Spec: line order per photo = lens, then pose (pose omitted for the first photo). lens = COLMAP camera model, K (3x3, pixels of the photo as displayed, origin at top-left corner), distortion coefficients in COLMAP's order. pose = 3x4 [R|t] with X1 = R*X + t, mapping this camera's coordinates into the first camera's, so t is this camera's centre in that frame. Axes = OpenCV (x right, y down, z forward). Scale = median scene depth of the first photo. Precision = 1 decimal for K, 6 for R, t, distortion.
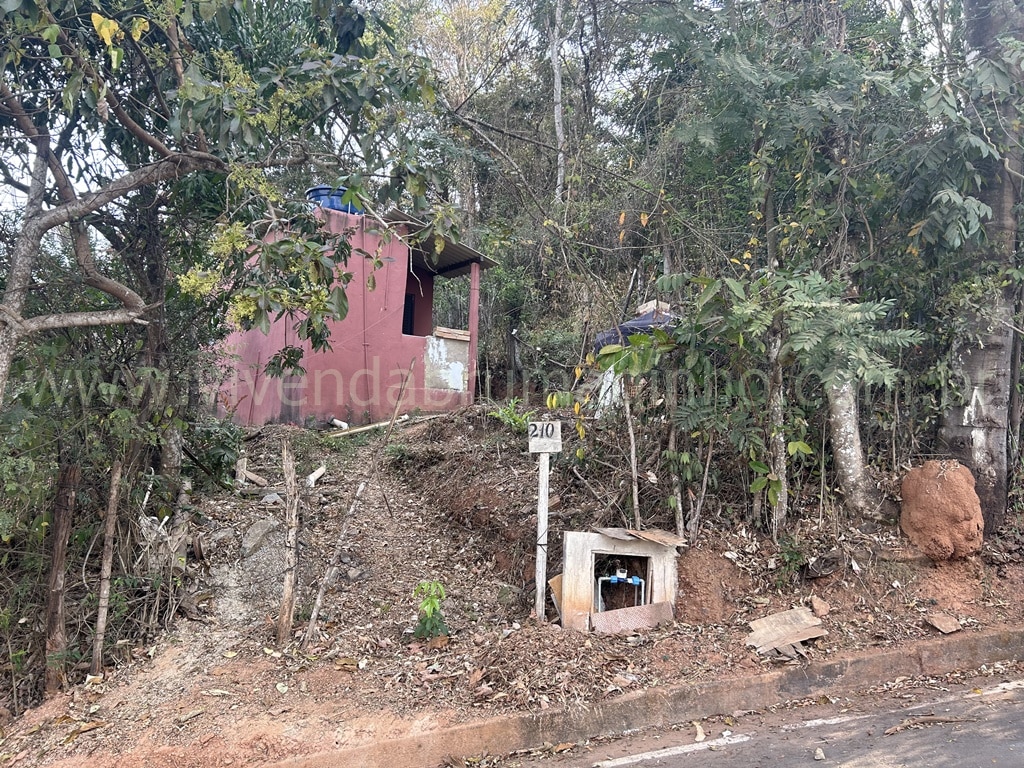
lens RADIAL K [[775.9, 0, 512.8], [0, 775.9, 382.9], [0, 0, 1]] dist [0.001860, 0.000033]
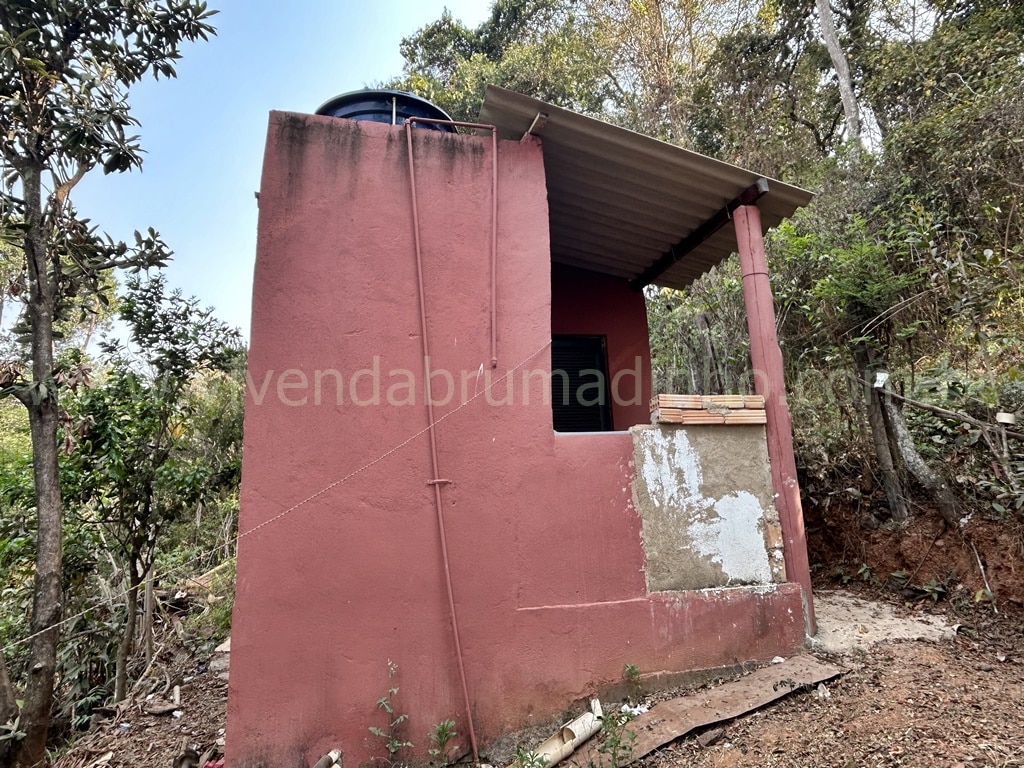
lens RADIAL K [[662.9, 0, 515.6], [0, 662.9, 381.3], [0, 0, 1]] dist [0.003490, 0.000309]
pose [[0.919234, -0.157334, -0.360909, -0.050300], [0.116116, 0.984247, -0.133326, -0.047286], [0.376200, 0.080650, 0.923022, 0.709885]]
